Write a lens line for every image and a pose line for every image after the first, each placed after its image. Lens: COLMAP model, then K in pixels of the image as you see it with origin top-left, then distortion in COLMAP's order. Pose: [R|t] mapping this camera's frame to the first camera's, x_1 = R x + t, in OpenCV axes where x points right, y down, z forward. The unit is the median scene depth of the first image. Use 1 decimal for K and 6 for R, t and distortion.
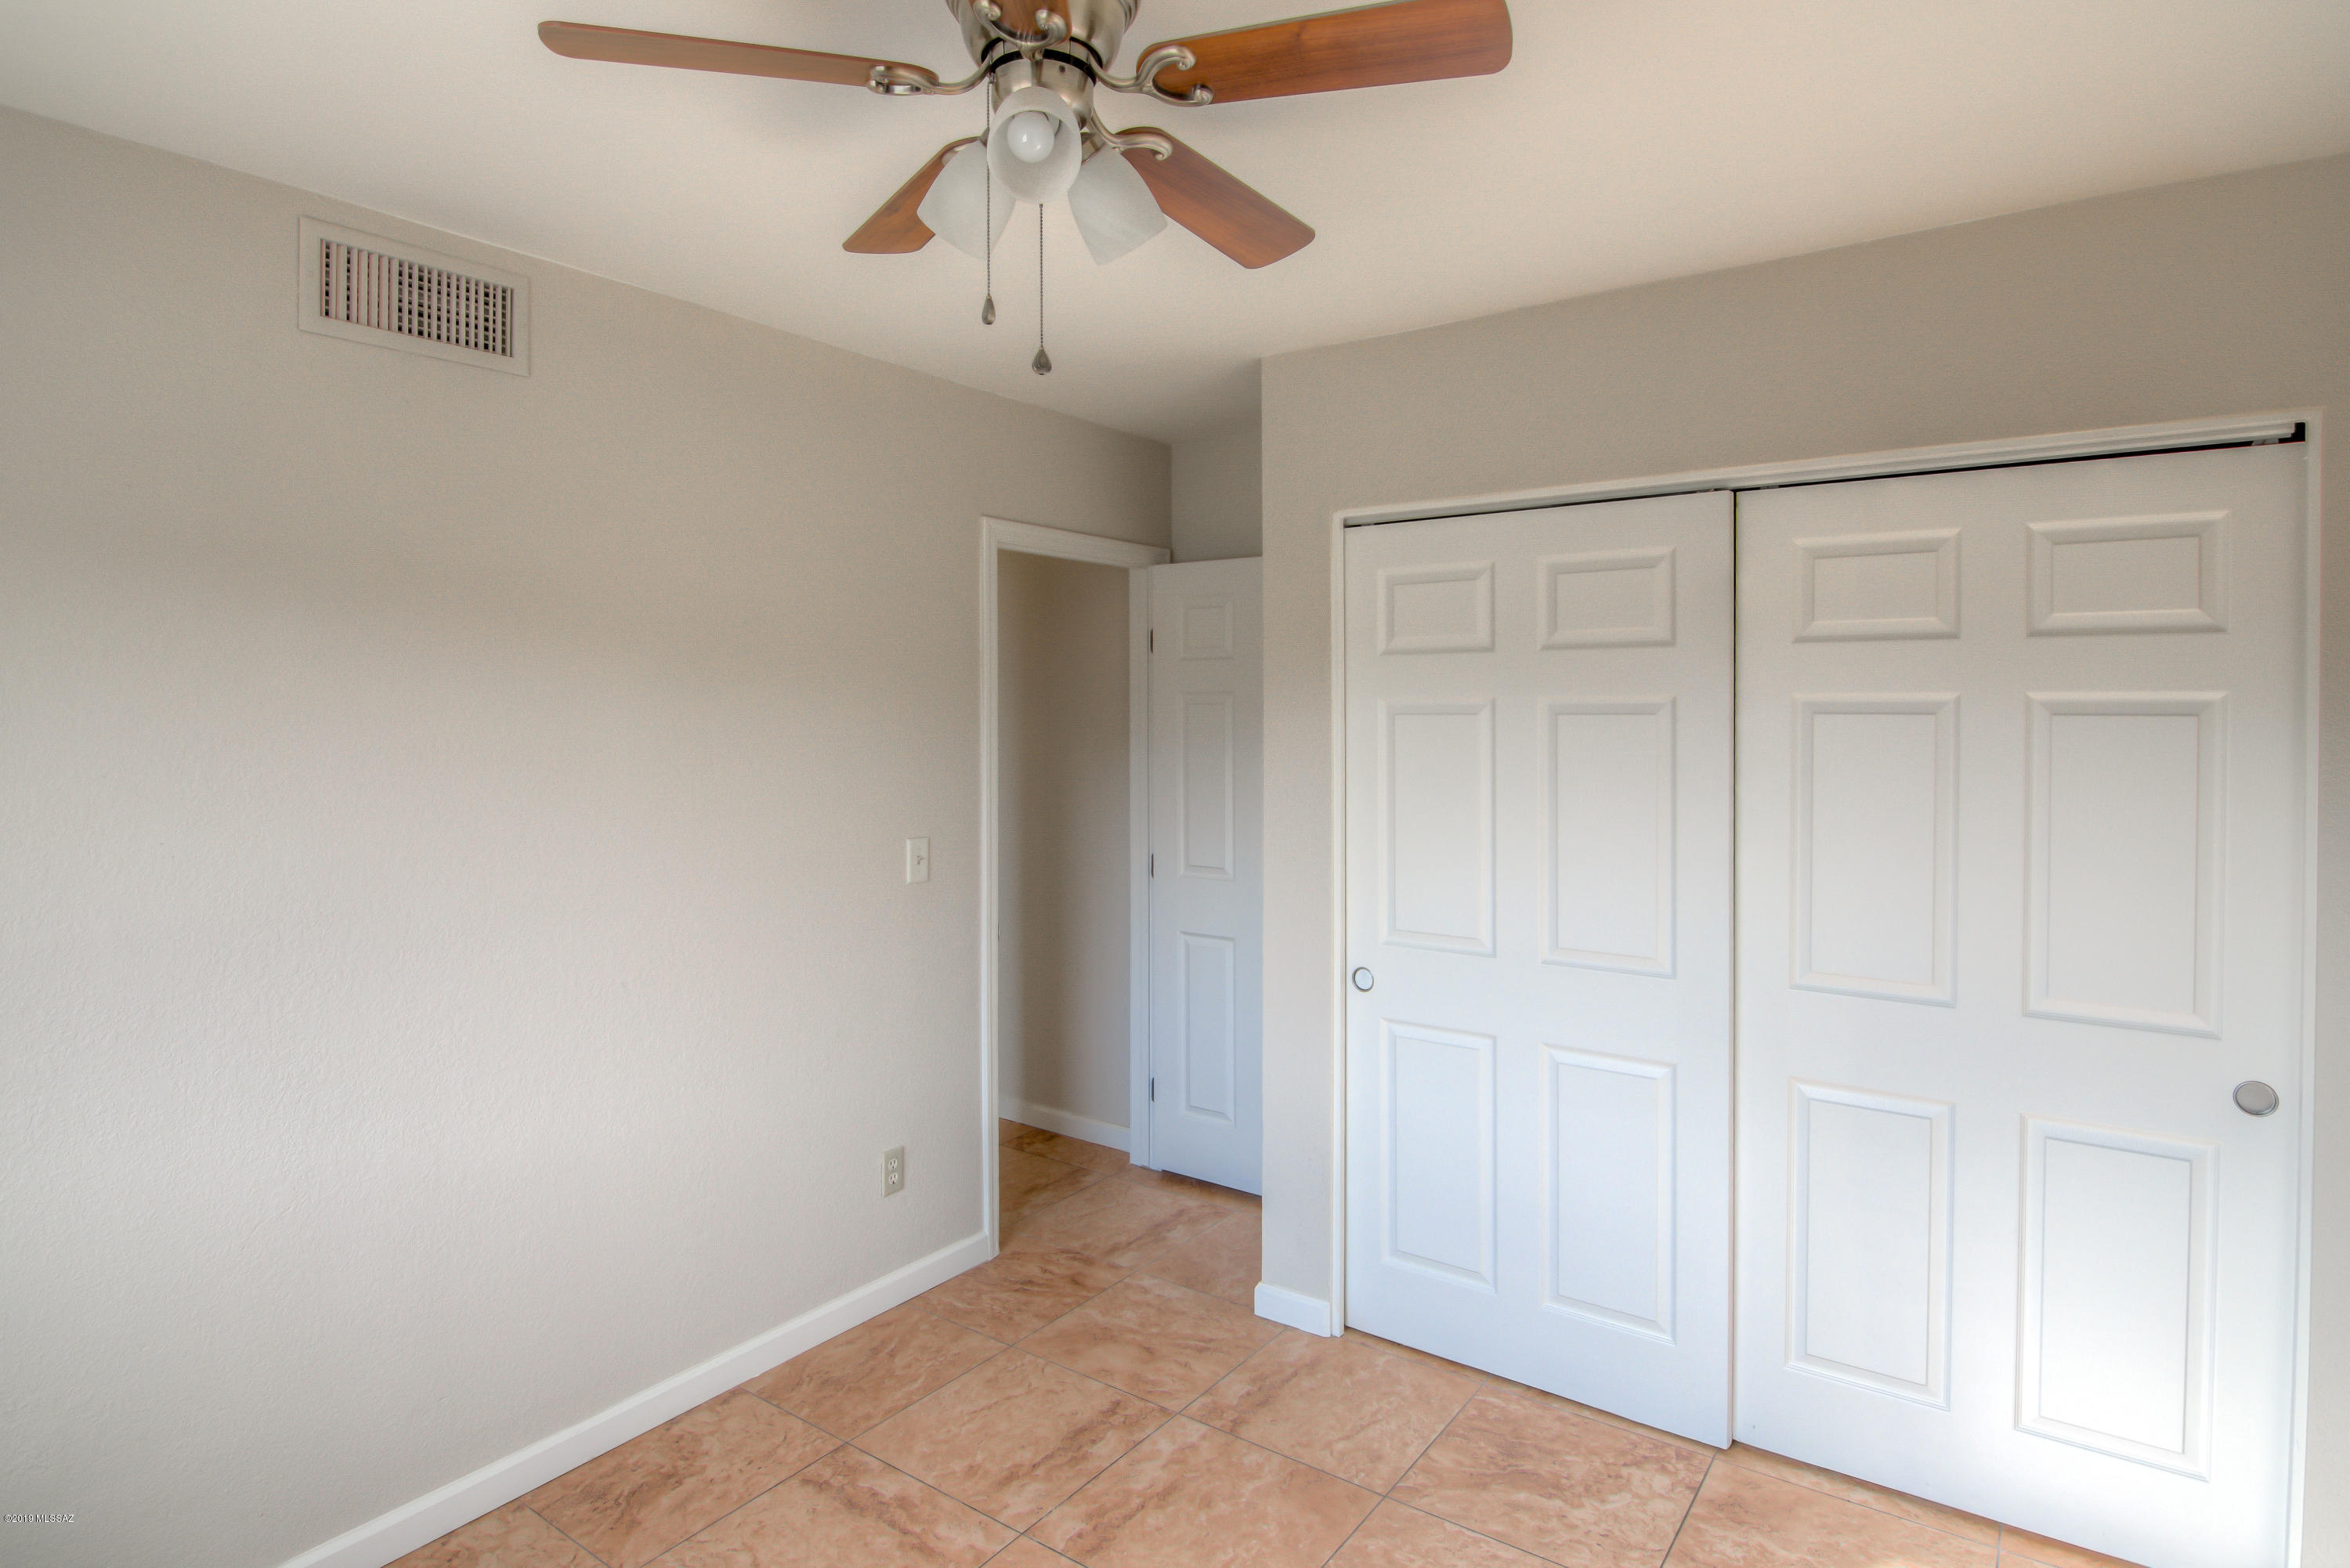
lens RADIAL K [[1243.0, 0, 1174.8], [0, 1243.0, 717.9], [0, 0, 1]] dist [-0.000965, -0.000509]
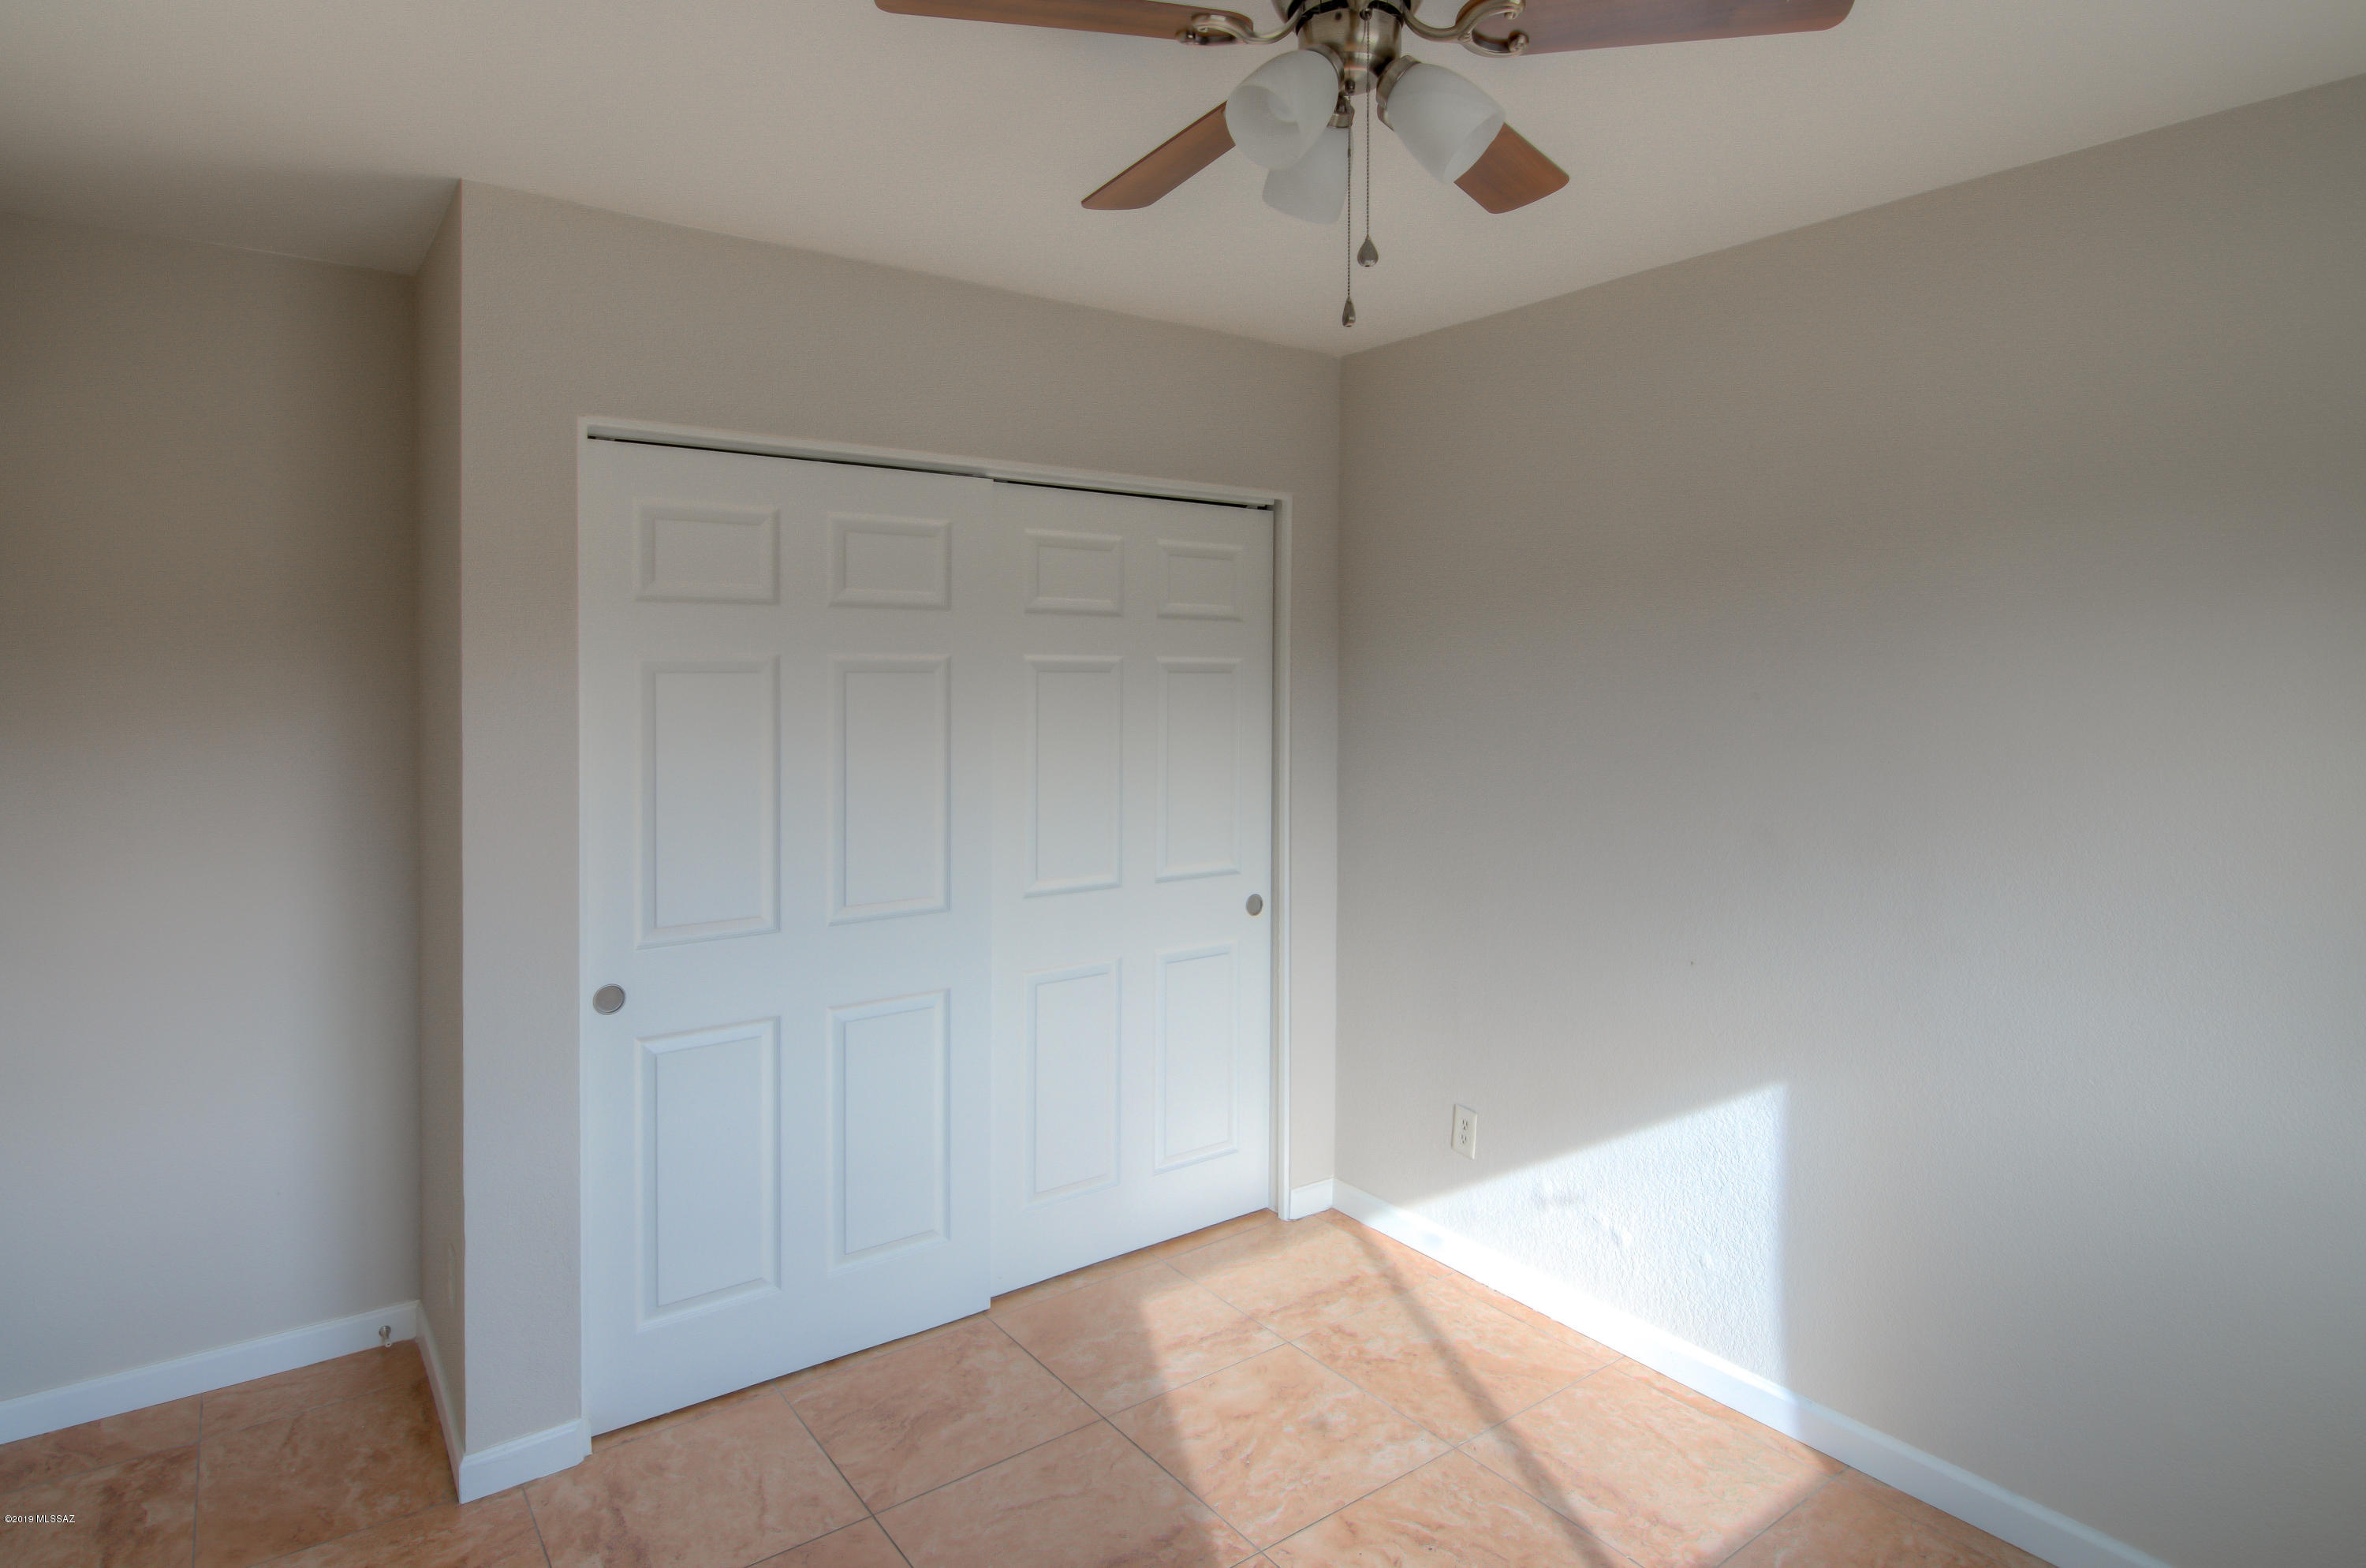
lens RADIAL K [[1290.7, 0, 1182.4], [0, 1290.7, 685.2], [0, 0, 1]] dist [0.025006, -0.021977]
pose [[0.312111, -0.010992, 0.949982, -0.609250], [0.004095, 0.999939, 0.010225, -0.002510], [-0.950037, 0.000699, 0.312137, 0.429897]]
